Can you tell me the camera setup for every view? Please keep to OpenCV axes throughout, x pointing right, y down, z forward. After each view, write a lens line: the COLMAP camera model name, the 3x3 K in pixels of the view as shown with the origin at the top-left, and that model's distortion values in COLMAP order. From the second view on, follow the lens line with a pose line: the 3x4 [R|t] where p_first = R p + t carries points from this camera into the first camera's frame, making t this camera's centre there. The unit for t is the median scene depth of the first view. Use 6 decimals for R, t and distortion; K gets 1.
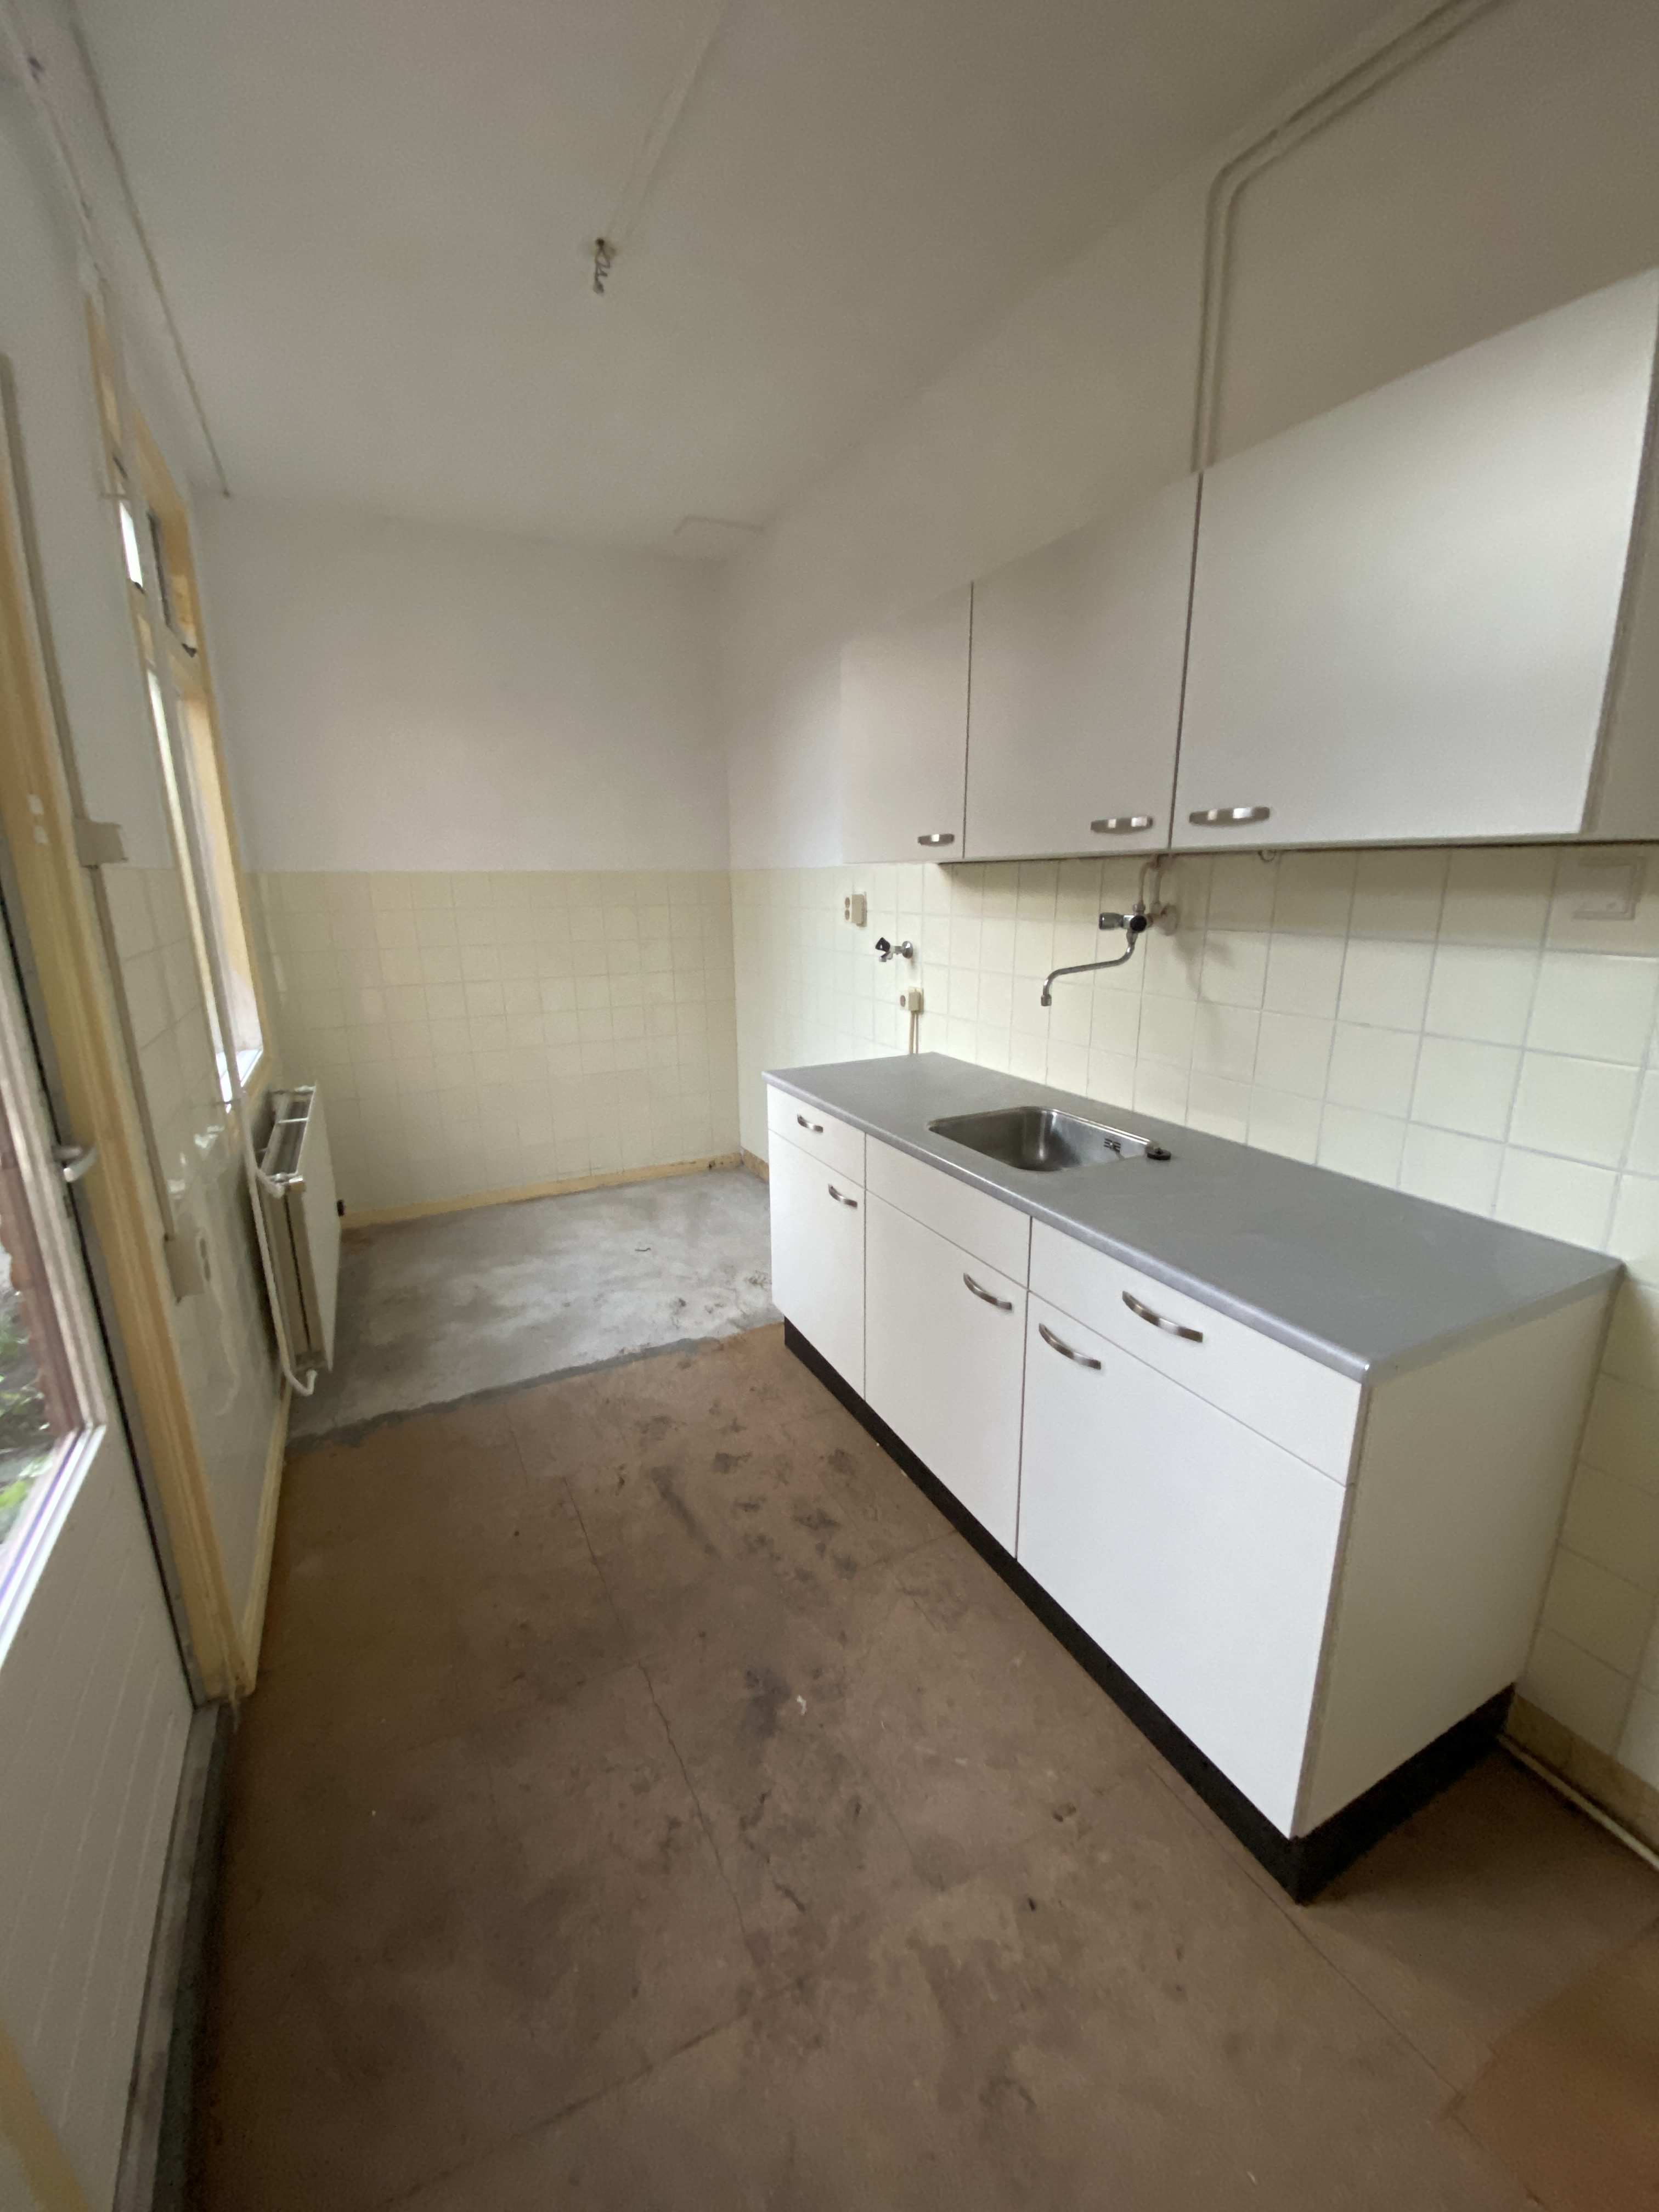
lens RADIAL K [[896.1, 0, 829.5], [0, 896.1, 1106.0], [0, 0, 1]] dist [0.025094, -0.025599]
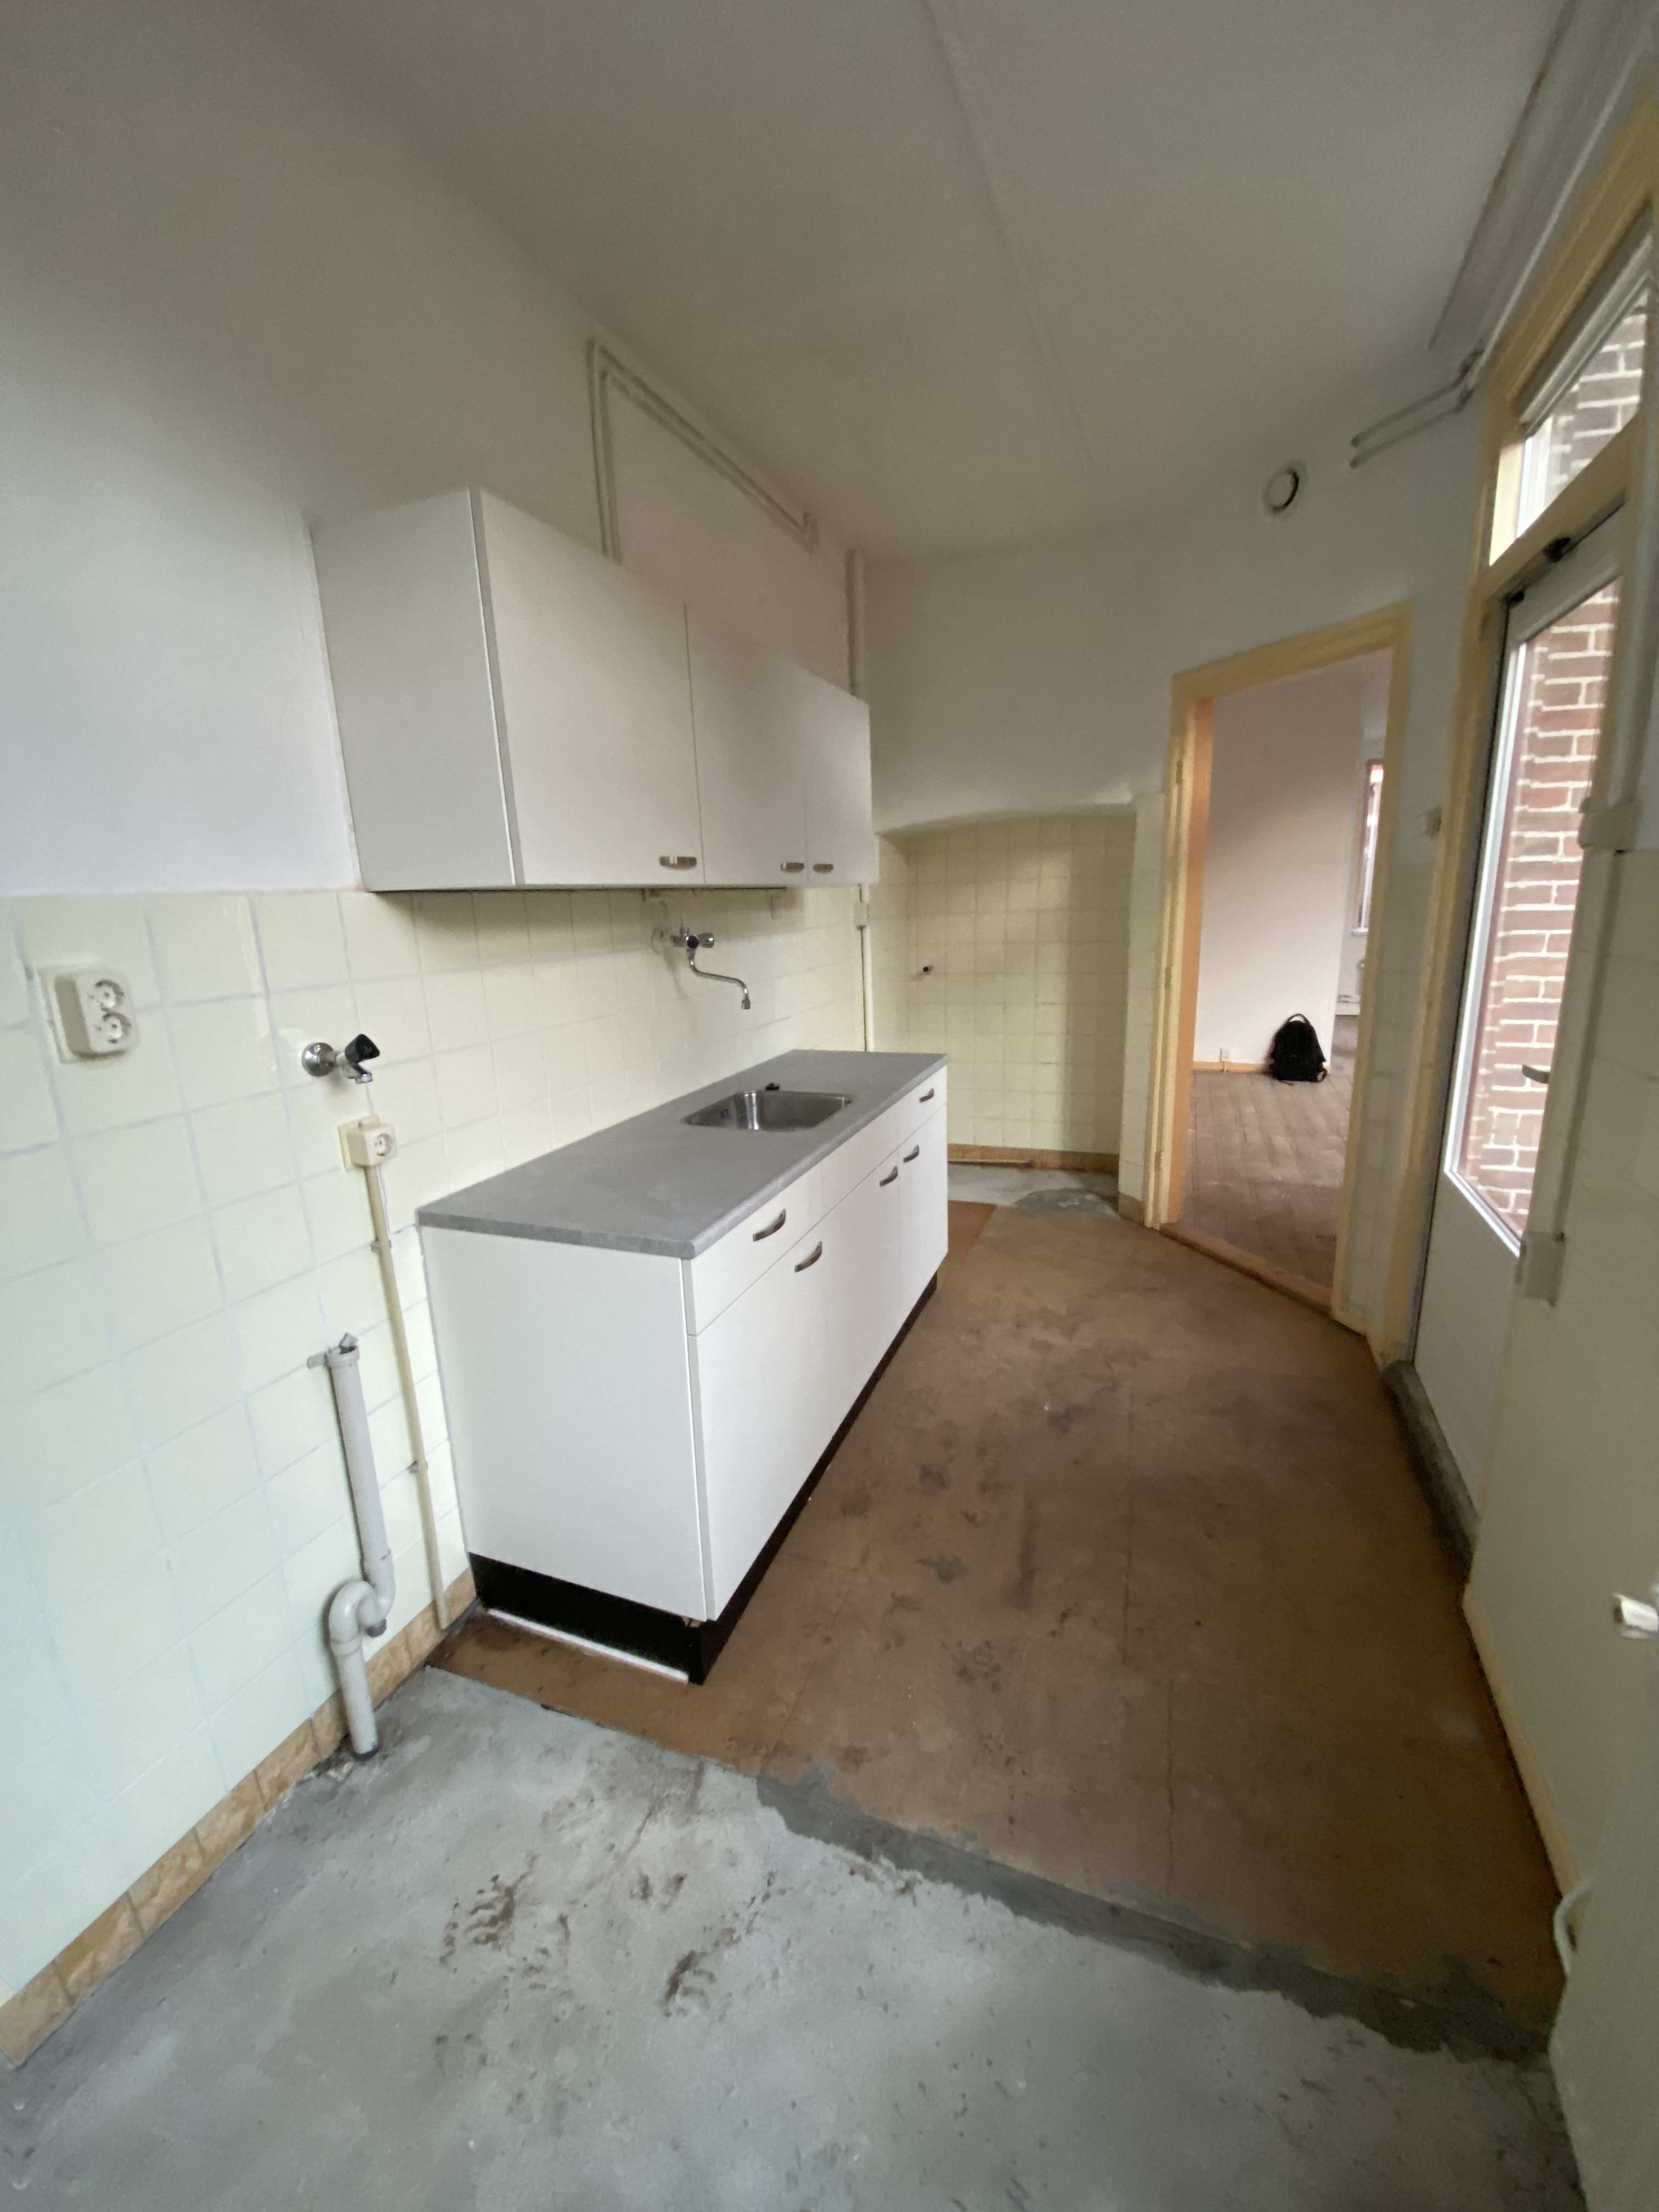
lens RADIAL K [[896.1, 0, 829.5], [0, 896.1, 1106.0], [0, 0, 1]] dist [0.025094, -0.025599]
pose [[-0.673248, -0.141422, 0.725766, -0.621206], [0.219016, 0.899352, 0.378415, -0.366131], [-0.706236, 0.413722, -0.574513, 1.435772]]
